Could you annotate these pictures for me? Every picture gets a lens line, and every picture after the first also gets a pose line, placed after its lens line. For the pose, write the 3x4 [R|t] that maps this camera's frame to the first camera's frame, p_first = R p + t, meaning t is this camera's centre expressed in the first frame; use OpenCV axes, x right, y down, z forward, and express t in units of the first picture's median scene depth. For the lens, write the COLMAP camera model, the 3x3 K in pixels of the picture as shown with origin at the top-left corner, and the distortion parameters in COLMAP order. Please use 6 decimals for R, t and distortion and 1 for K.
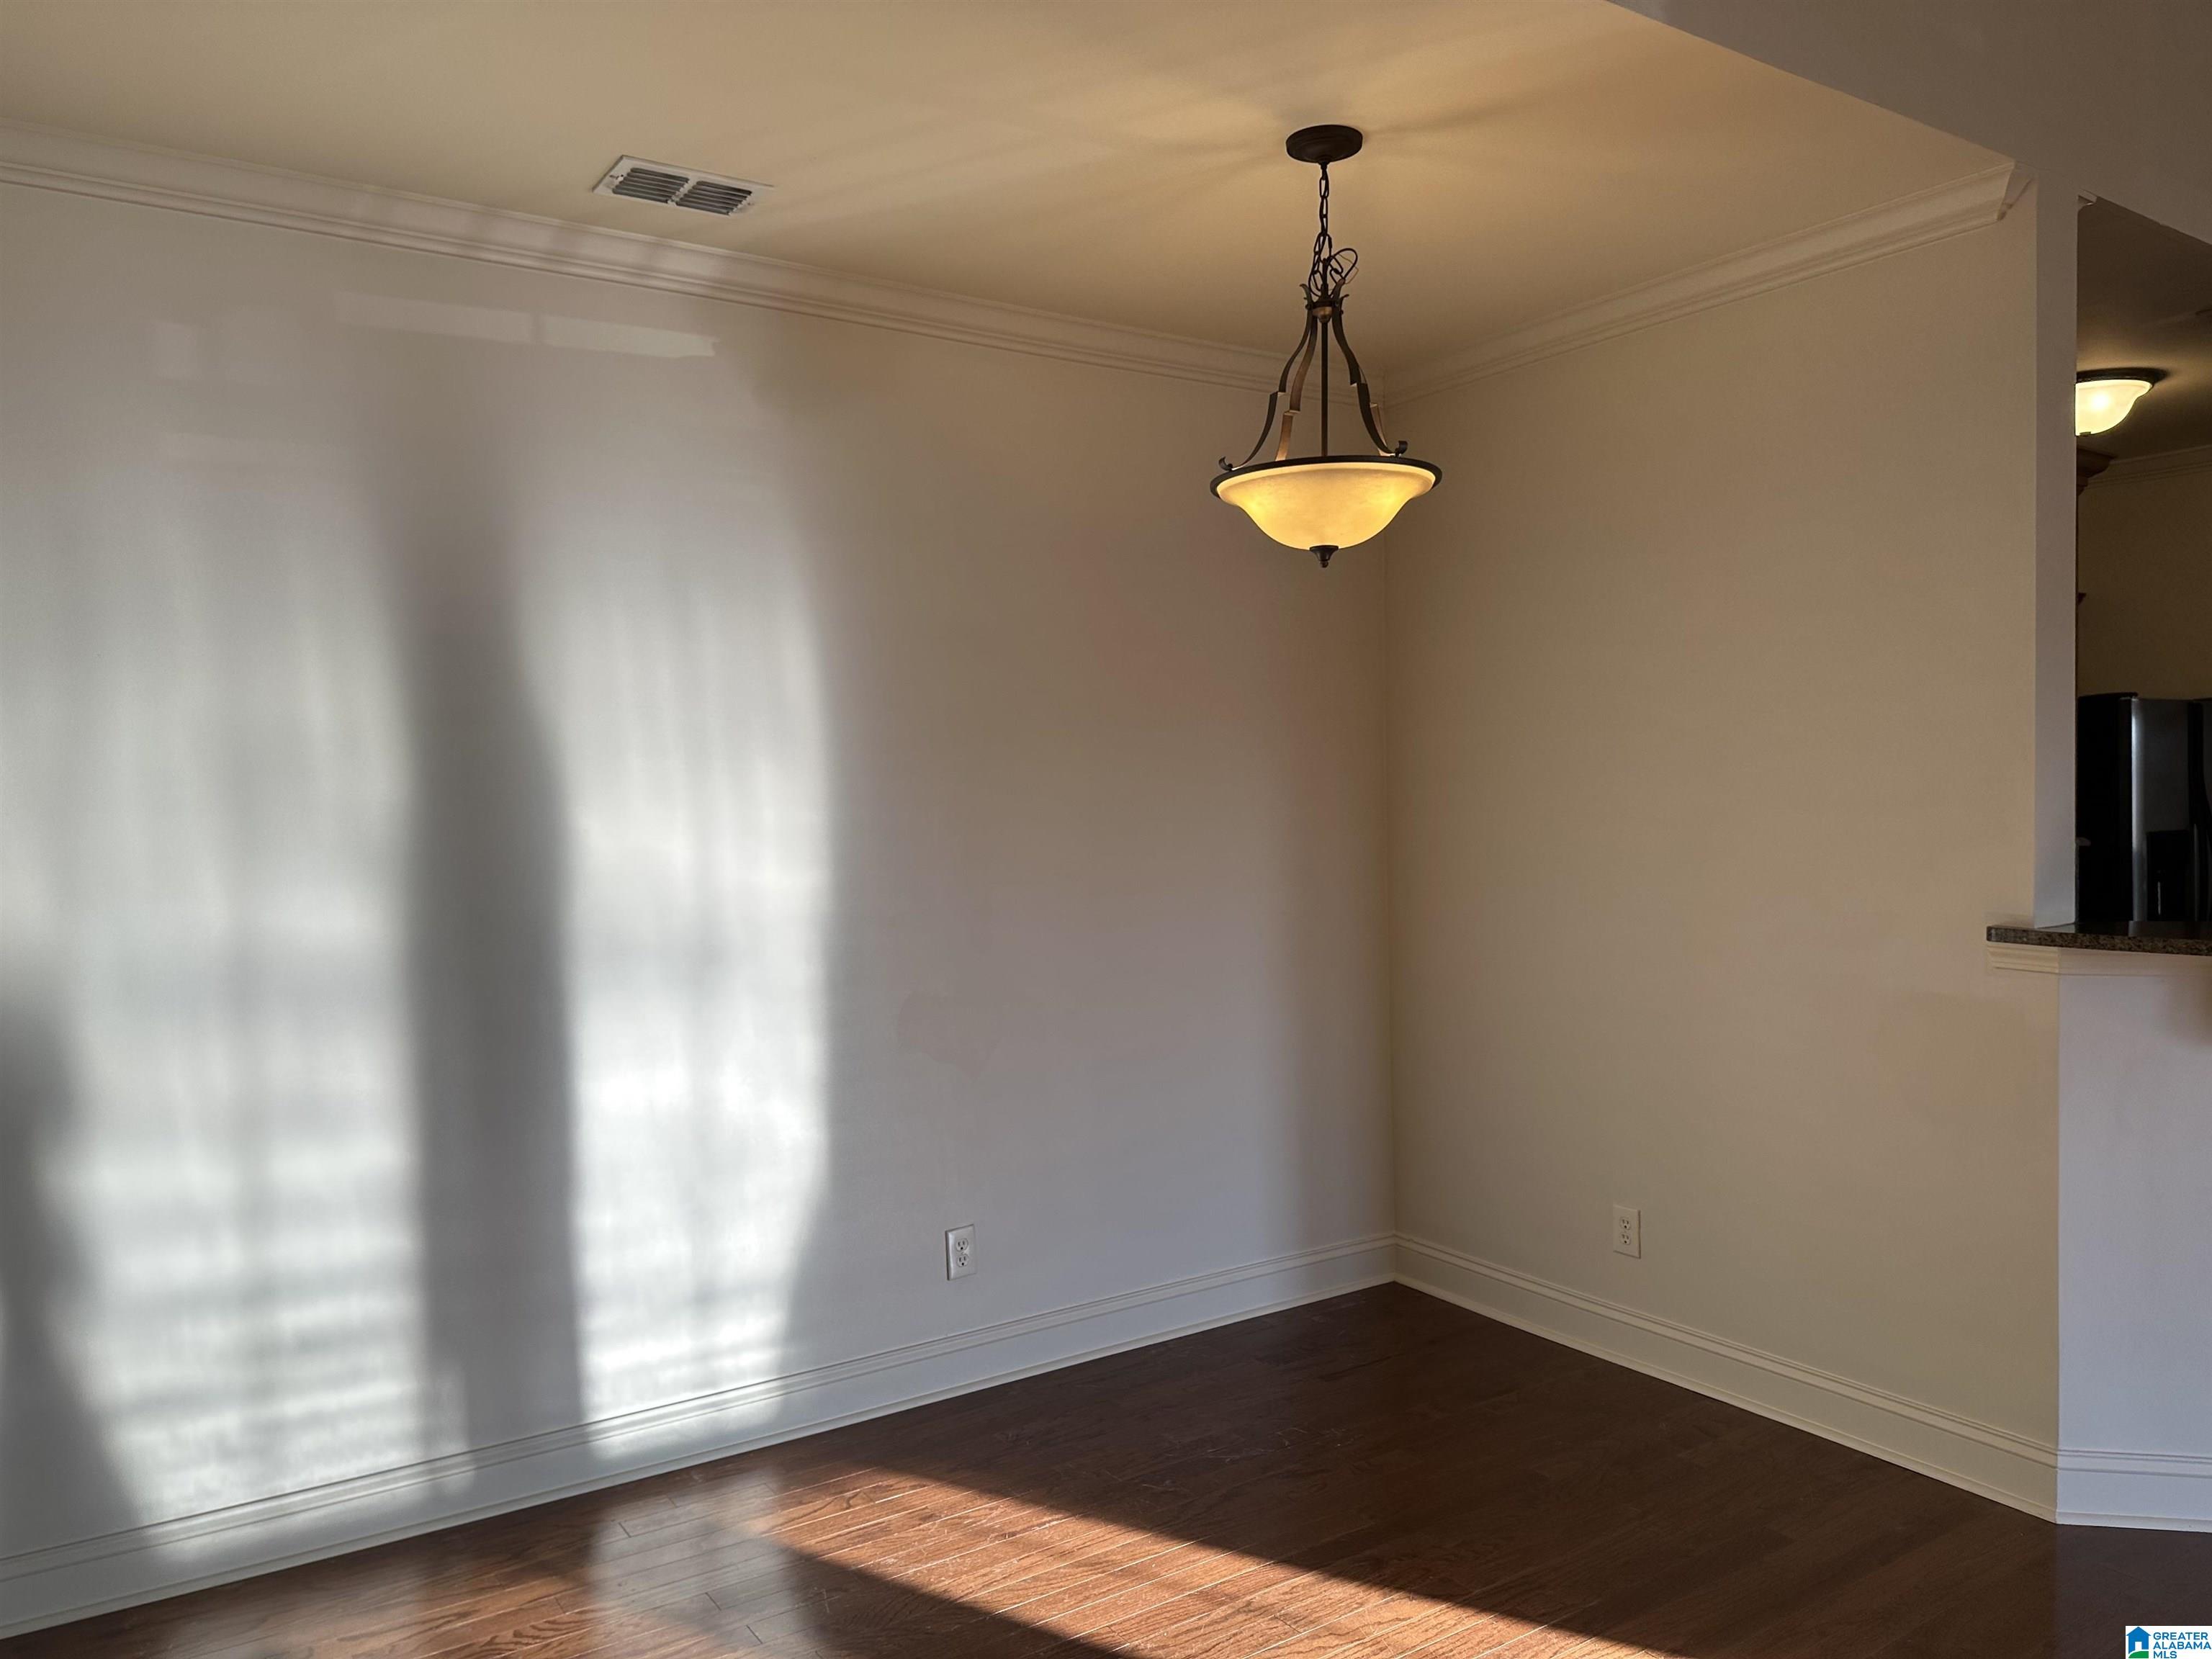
lens RADIAL K [[1530.8, 0, 1106.0], [0, 1530.8, 829.5], [0, 0, 1]] dist [0.146606, -0.228174]
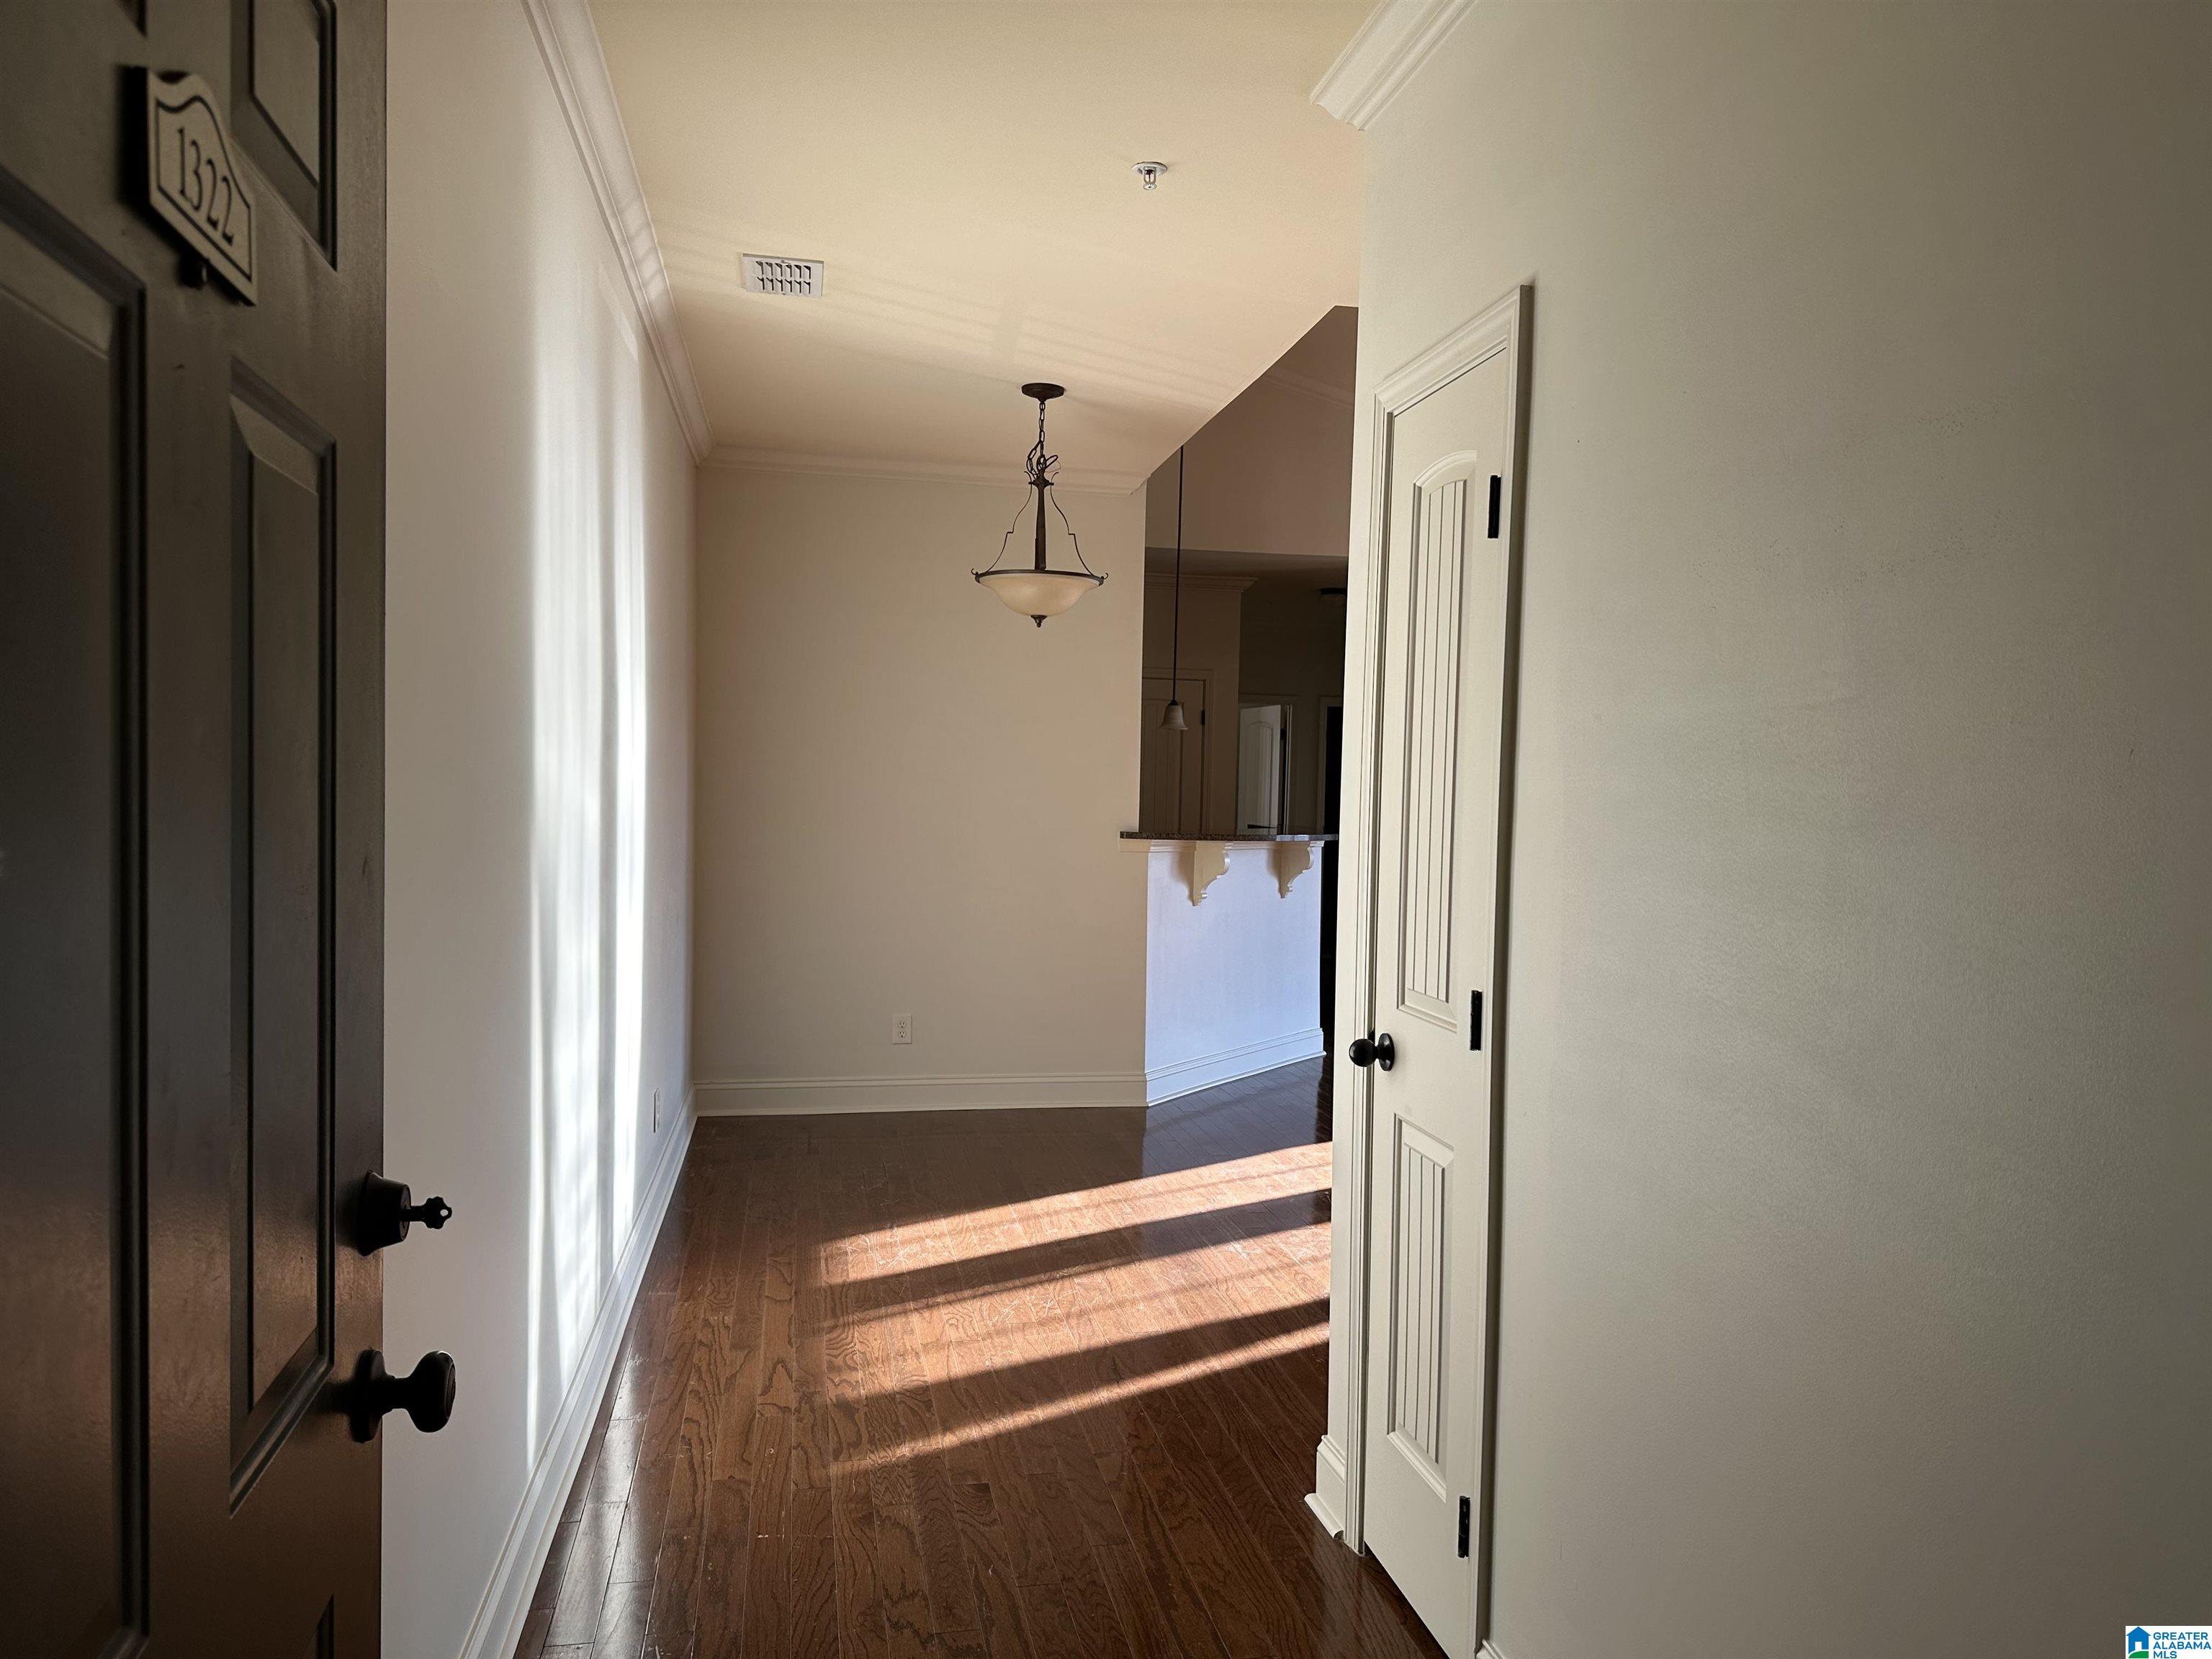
lens RADIAL K [[1530.8, 0, 1106.0], [0, 1530.8, 829.5], [0, 0, 1]] dist [0.146606, -0.228174]
pose [[0.327532, -0.016010, 0.944704, -1.419398], [-0.003147, 0.999832, 0.018035, 0.021928], [-0.944835, -0.008880, 0.327427, 0.341216]]
